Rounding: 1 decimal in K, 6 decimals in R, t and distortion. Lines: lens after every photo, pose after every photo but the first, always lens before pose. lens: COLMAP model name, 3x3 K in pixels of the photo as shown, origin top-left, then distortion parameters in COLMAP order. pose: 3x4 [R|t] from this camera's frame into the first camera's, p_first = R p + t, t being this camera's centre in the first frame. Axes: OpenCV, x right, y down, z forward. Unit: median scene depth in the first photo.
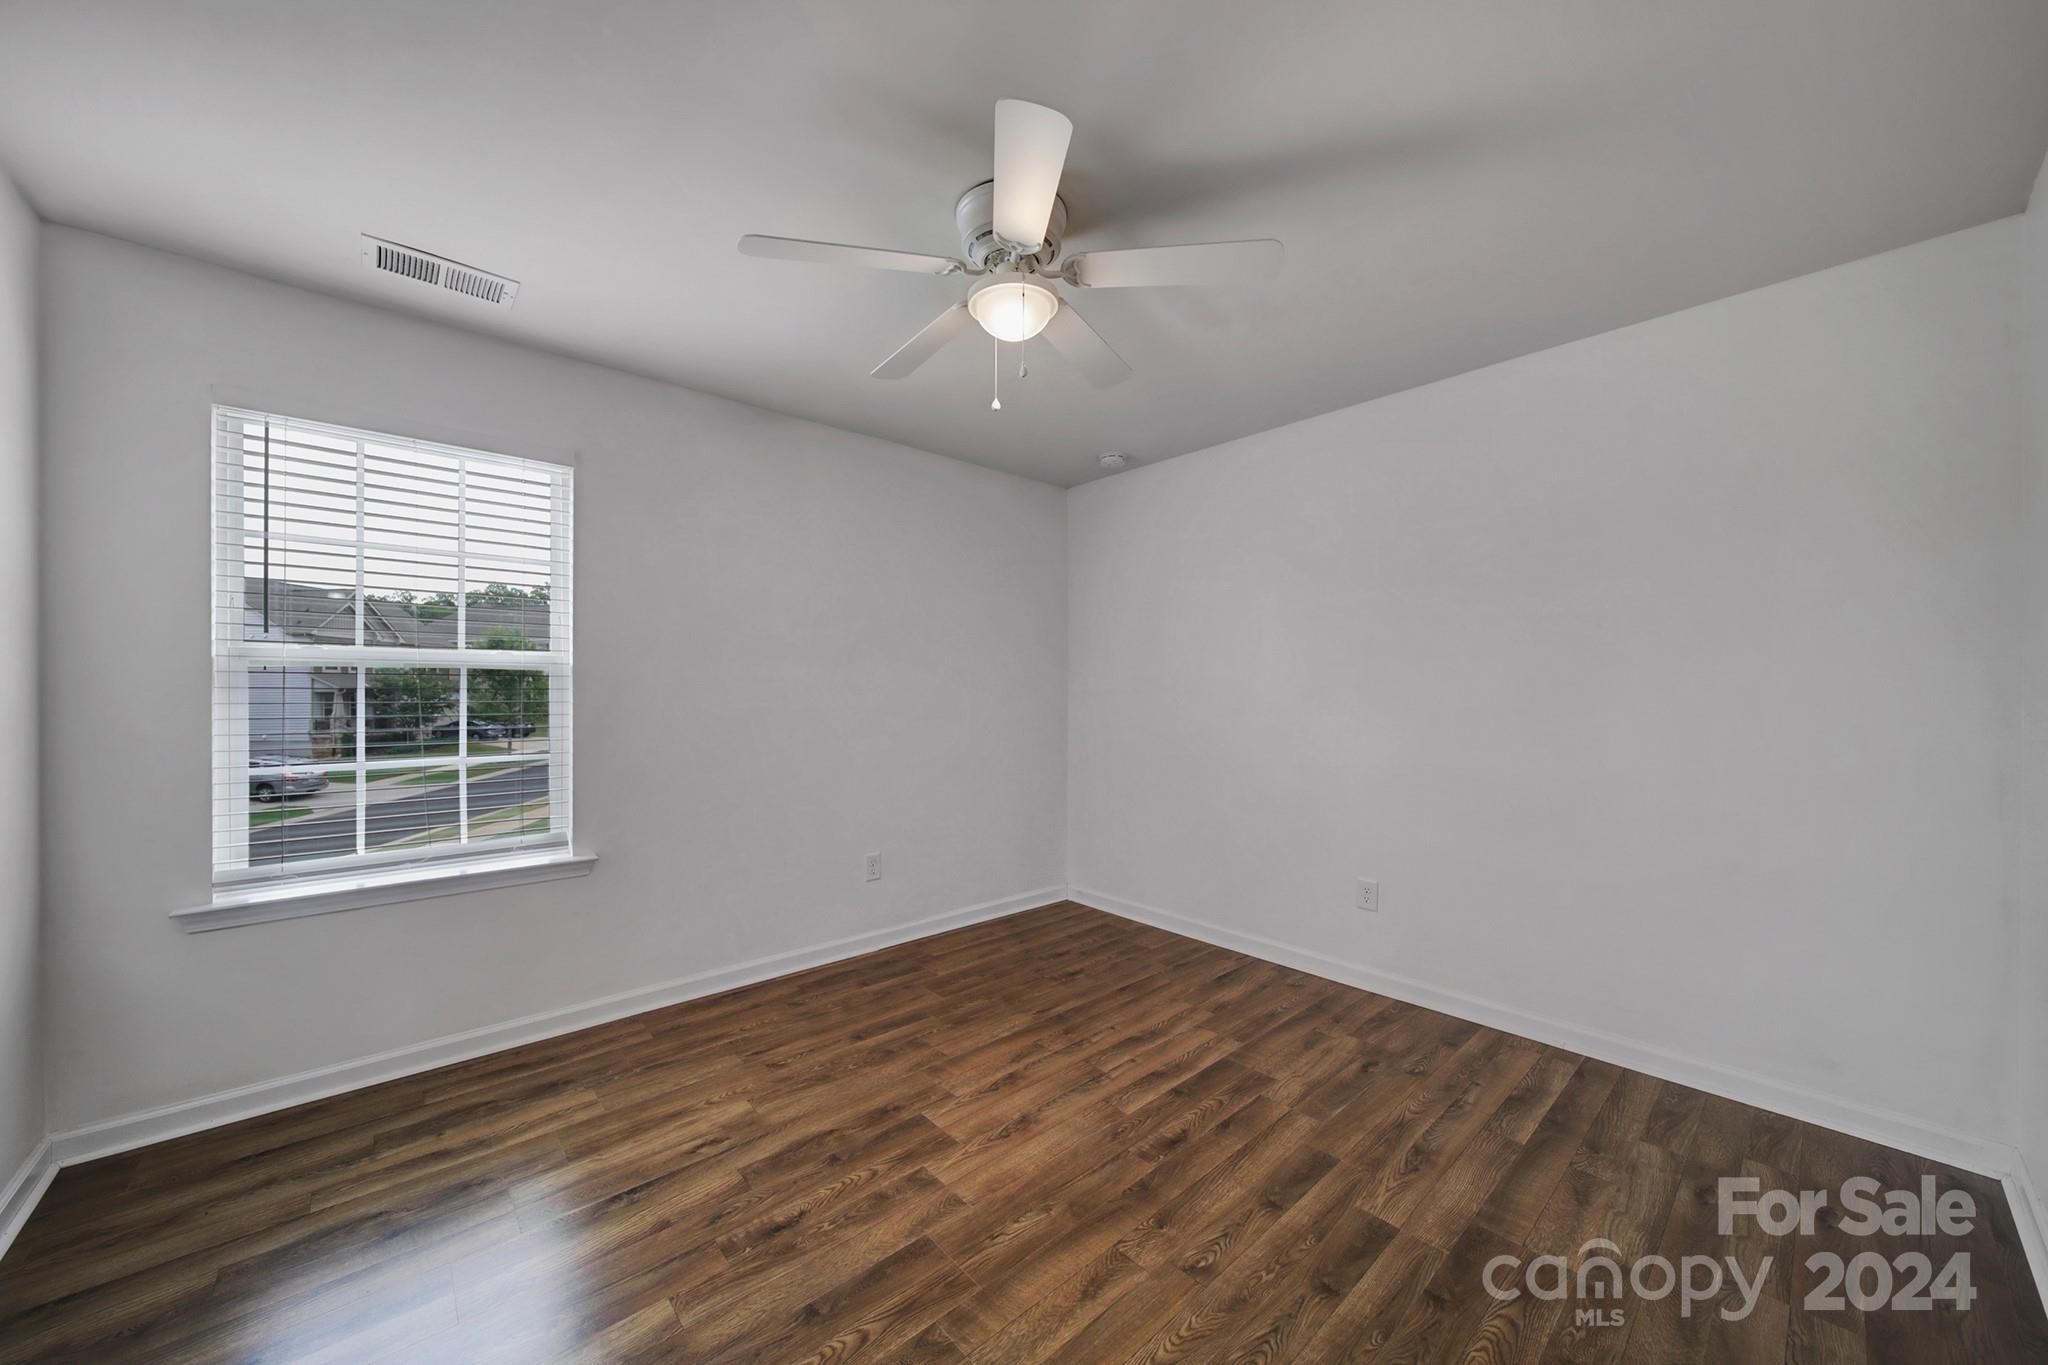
lens RADIAL K [[729.6, 0, 1017.7], [0, 729.6, 686.0], [0, 0, 1]] dist [-0.000340, -0.000158]
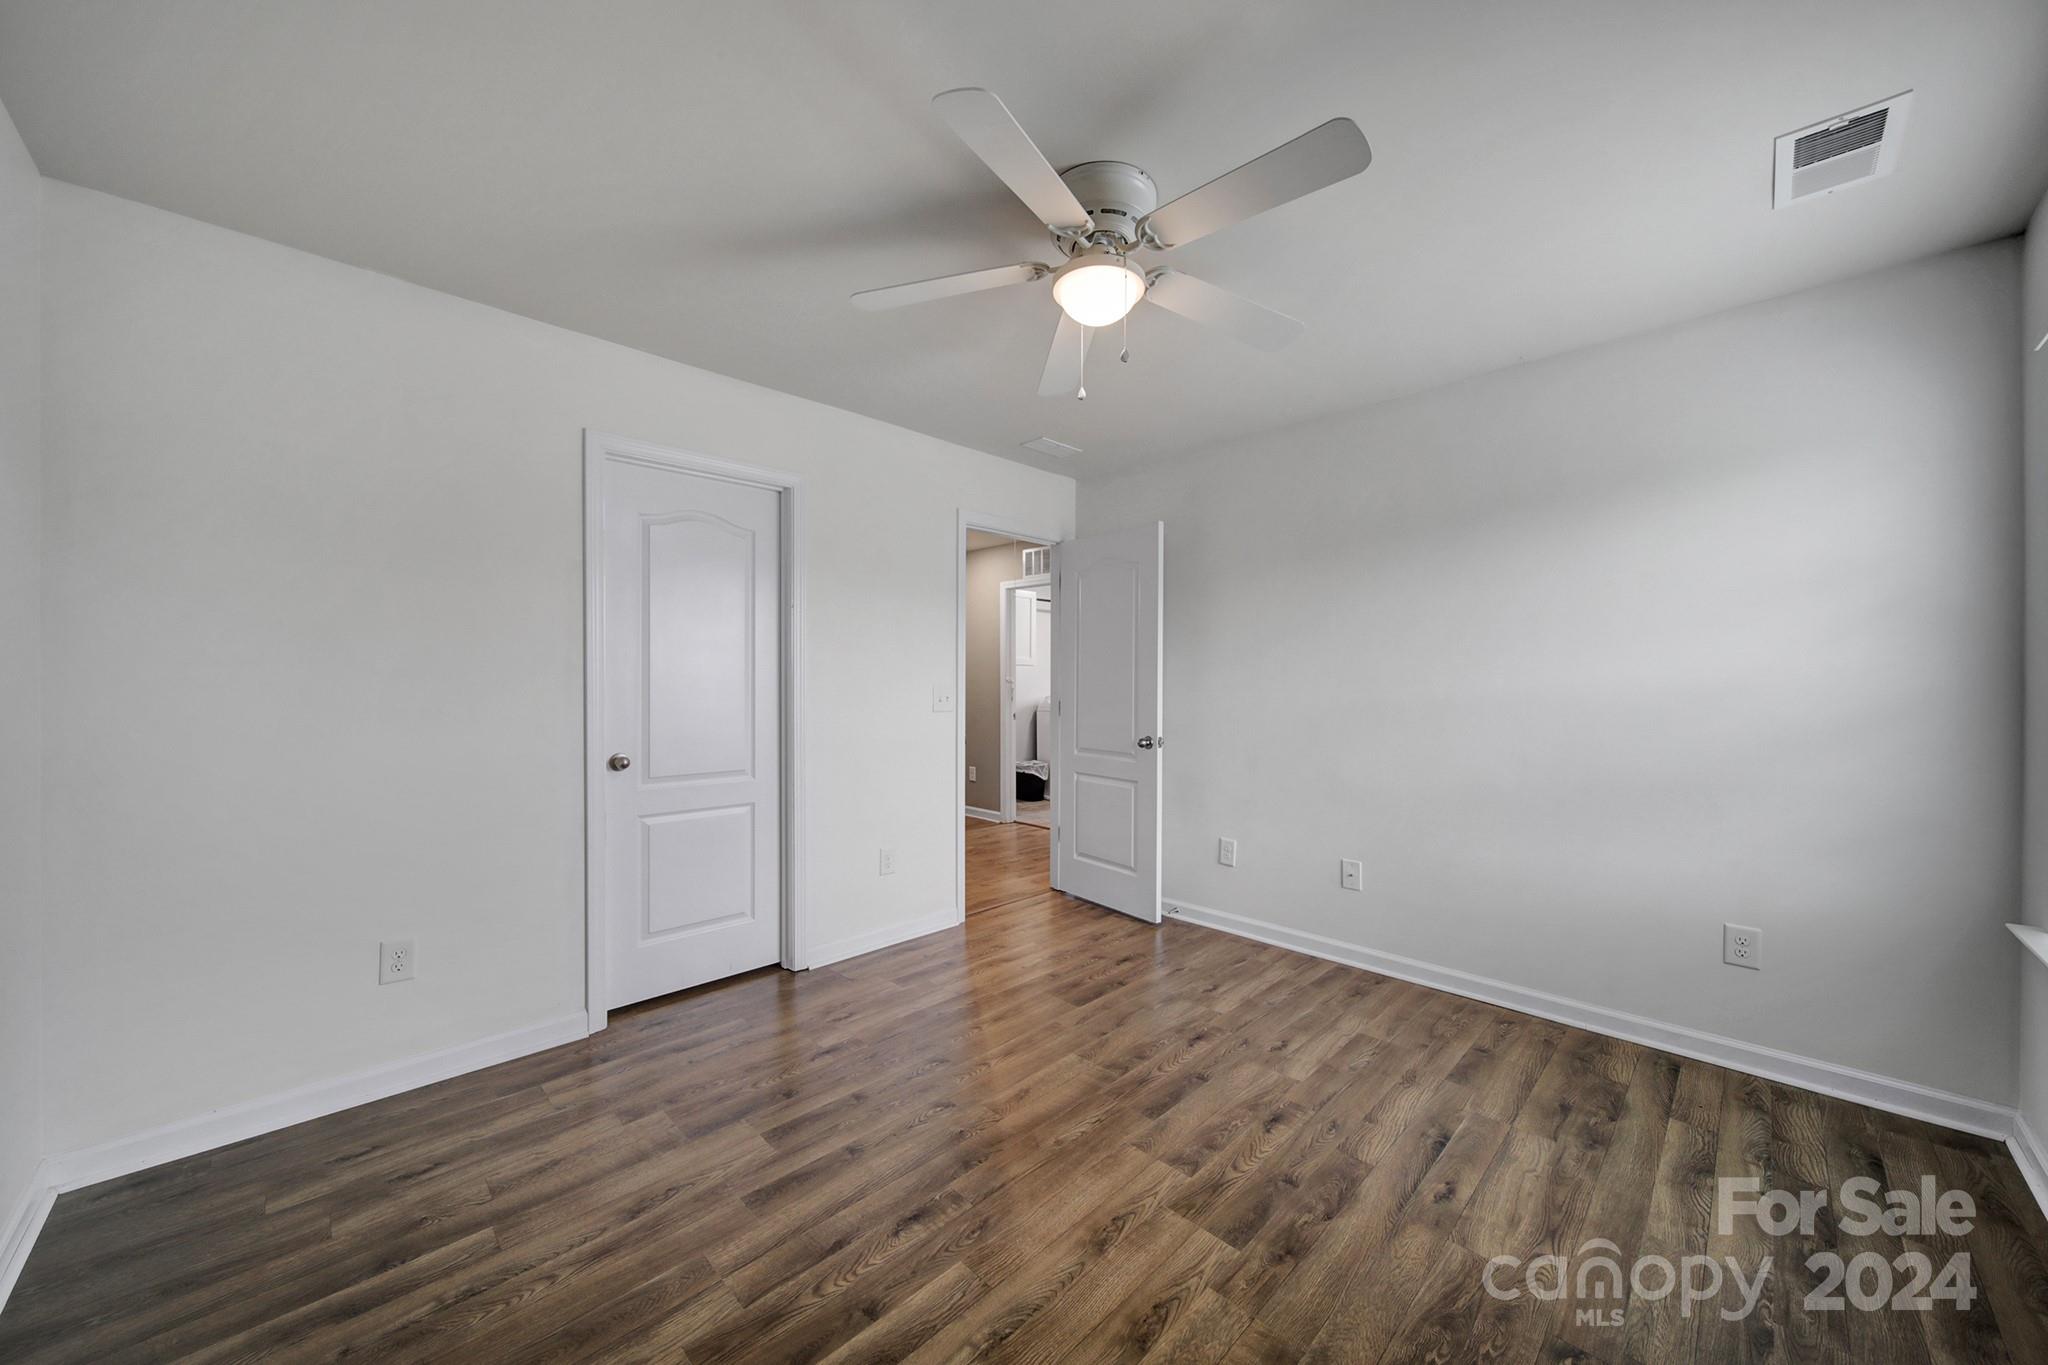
lens RADIAL K [[729.6, 0, 1017.7], [0, 729.6, 686.0], [0, 0, 1]] dist [-0.000340, -0.000158]
pose [[-0.998608, -0.002670, -0.052669, 0.149096], [-0.002694, 0.999996, 0.000378, 0.013634], [0.052668, 0.000519, -0.998612, 1.928504]]
